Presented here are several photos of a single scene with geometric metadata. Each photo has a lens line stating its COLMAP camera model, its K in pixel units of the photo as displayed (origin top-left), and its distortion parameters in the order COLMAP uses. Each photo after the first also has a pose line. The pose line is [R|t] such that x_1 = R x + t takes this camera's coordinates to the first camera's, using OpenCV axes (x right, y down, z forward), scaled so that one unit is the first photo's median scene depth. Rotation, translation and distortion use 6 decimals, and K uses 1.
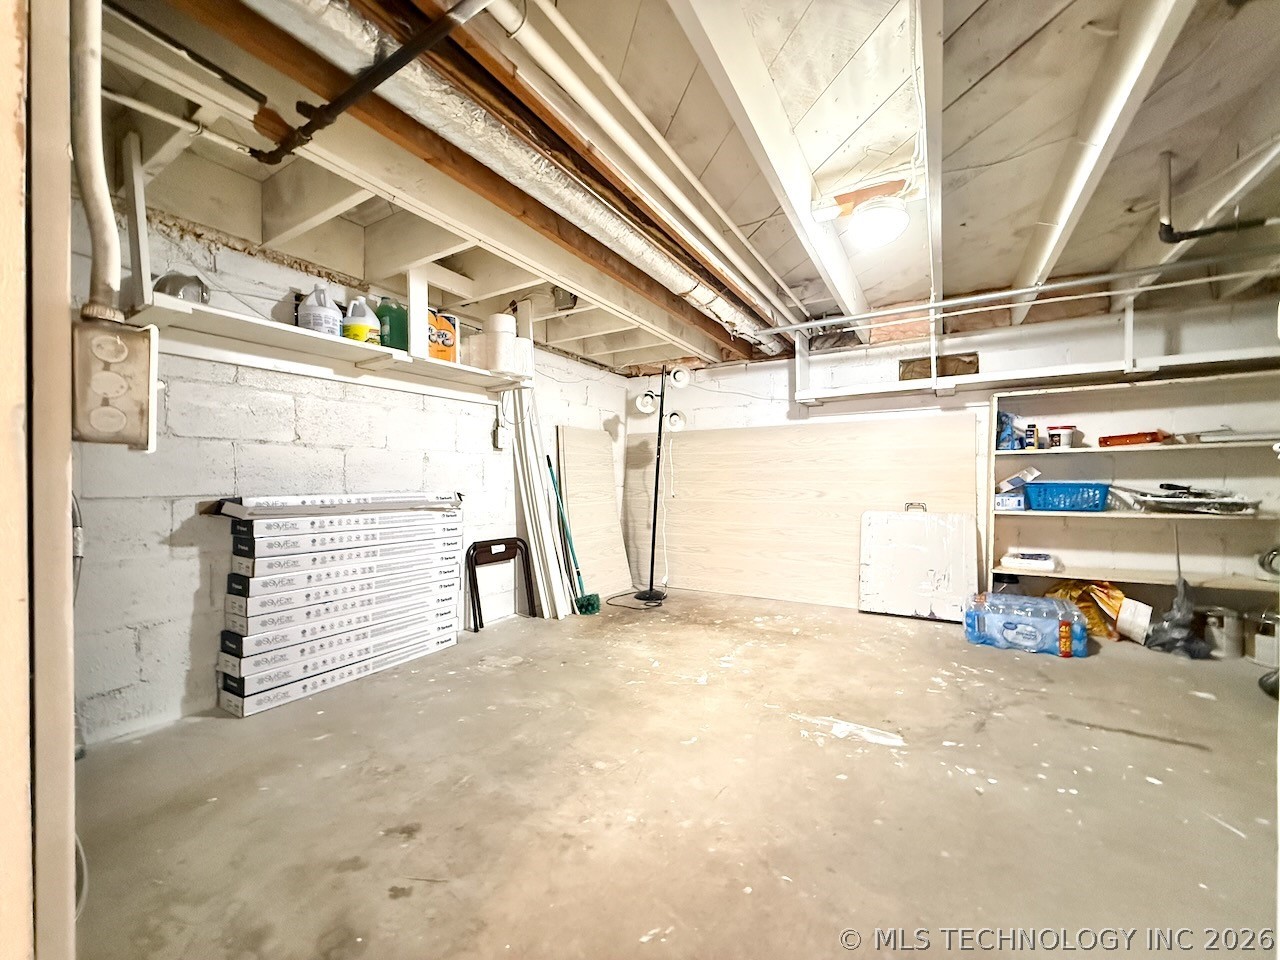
lens RADIAL K [[508.1, 0, 638.6], [0, 508.1, 479.8], [0, 0, 1]] dist [-0.000328, 0.000207]
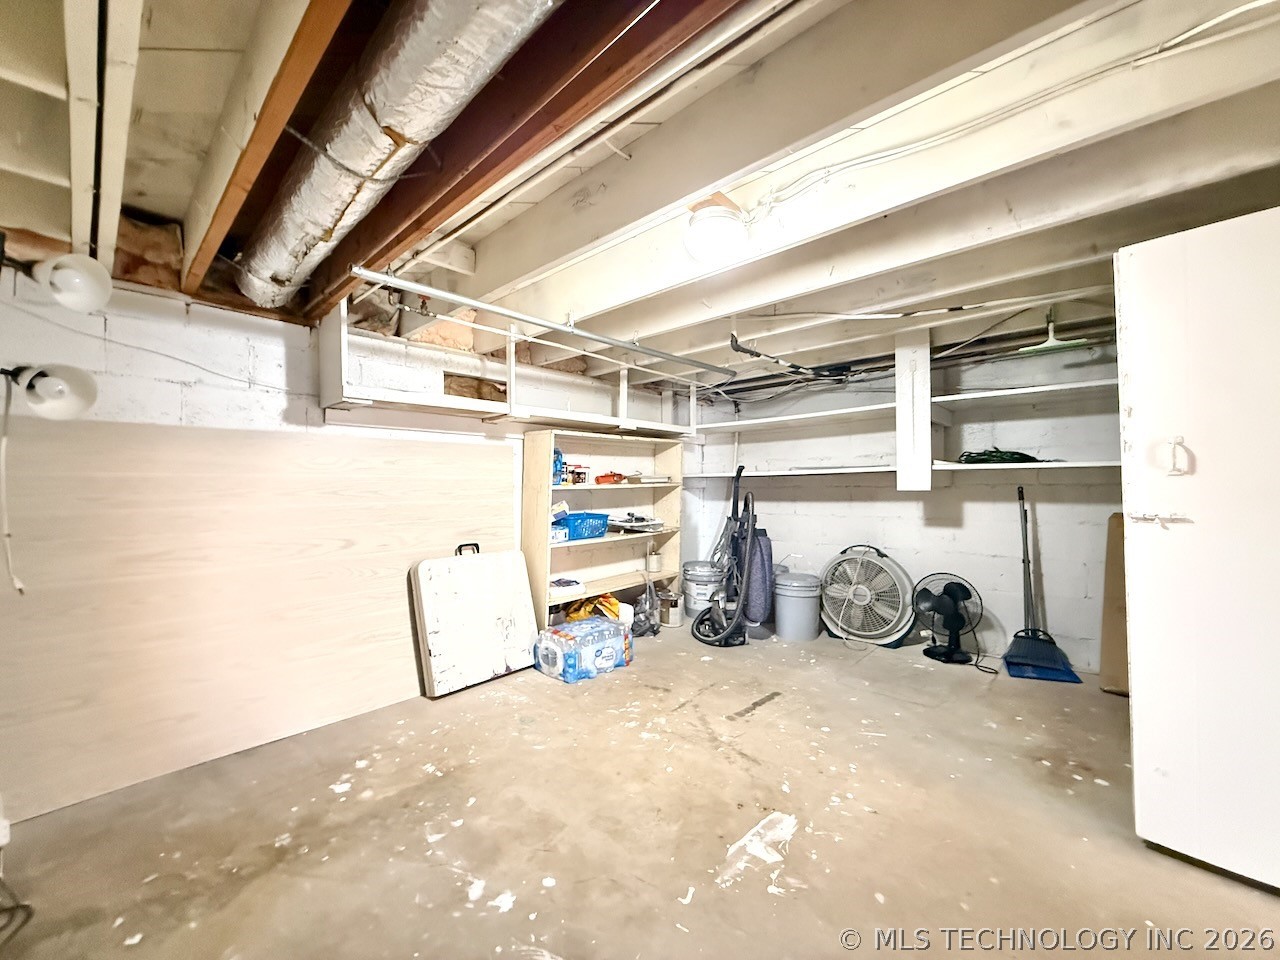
lens RADIAL K [[508.1, 0, 639.8], [0, 508.1, 480.9], [0, 0, 1]] dist [-0.000328, 0.000207]
pose [[0.202651, 0.013650, 0.979156, -0.271338], [0.009548, 0.999828, -0.015914, -0.050331], [-0.979205, 0.012574, 0.202486, 0.639378]]
